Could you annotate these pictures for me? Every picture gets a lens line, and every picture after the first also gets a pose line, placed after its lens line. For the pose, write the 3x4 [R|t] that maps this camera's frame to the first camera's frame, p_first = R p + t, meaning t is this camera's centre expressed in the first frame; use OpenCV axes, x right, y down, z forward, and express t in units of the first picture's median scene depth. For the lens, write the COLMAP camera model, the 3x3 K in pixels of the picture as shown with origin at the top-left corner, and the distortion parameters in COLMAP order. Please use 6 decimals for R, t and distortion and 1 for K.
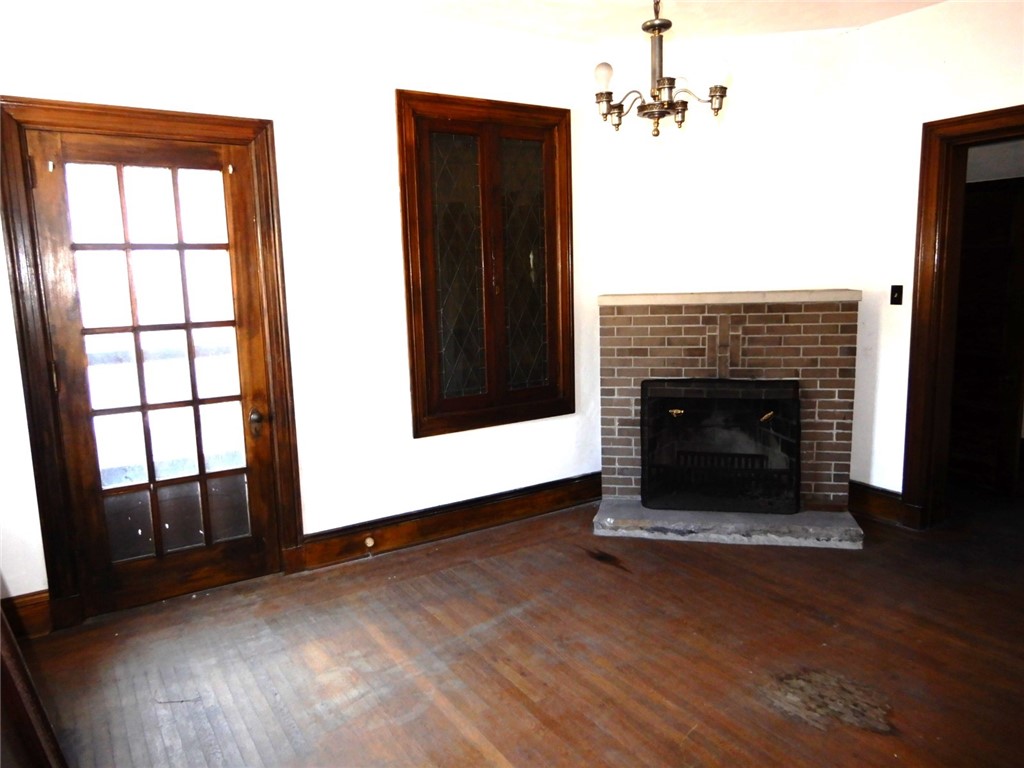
lens RADIAL K [[724.6, 0, 510.8], [0, 724.6, 384.0], [0, 0, 1]] dist [0.001521, 0.004457]
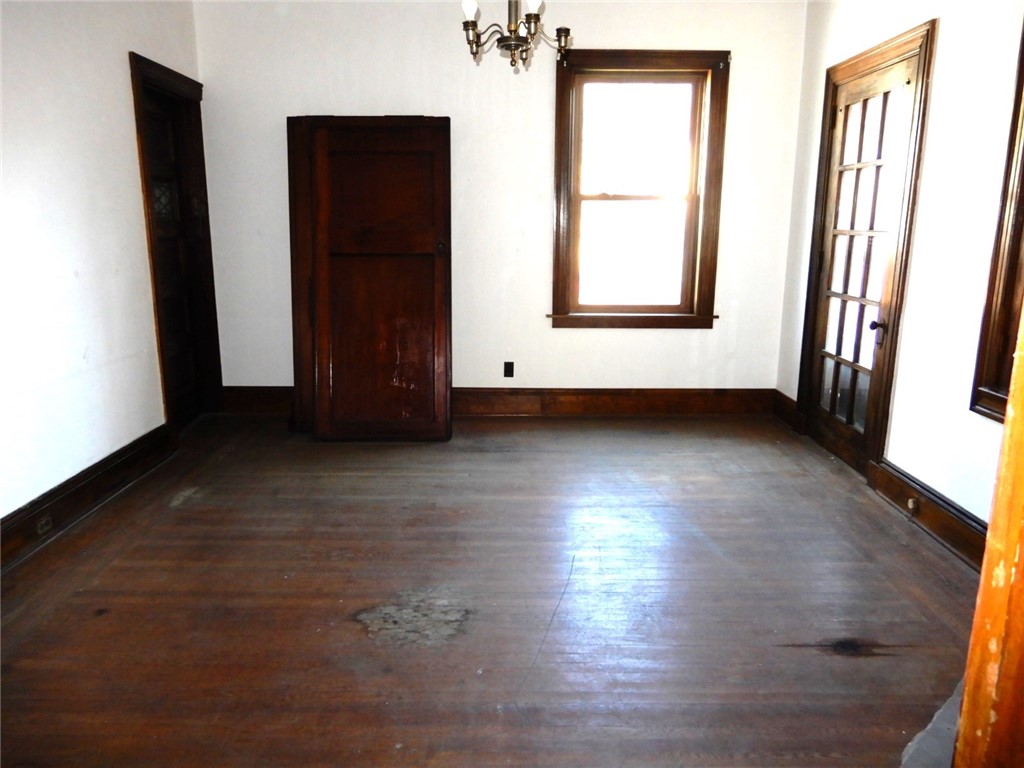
lens RADIAL K [[724.6, 0, 510.7], [0, 724.6, 379.2], [0, 0, 1]] dist [0.001521, 0.004457]
pose [[-0.544912, 0.204437, -0.813189, 1.110498], [-0.117192, 0.941734, 0.315282, -0.204743], [0.830263, 0.267101, -0.489204, 1.500641]]
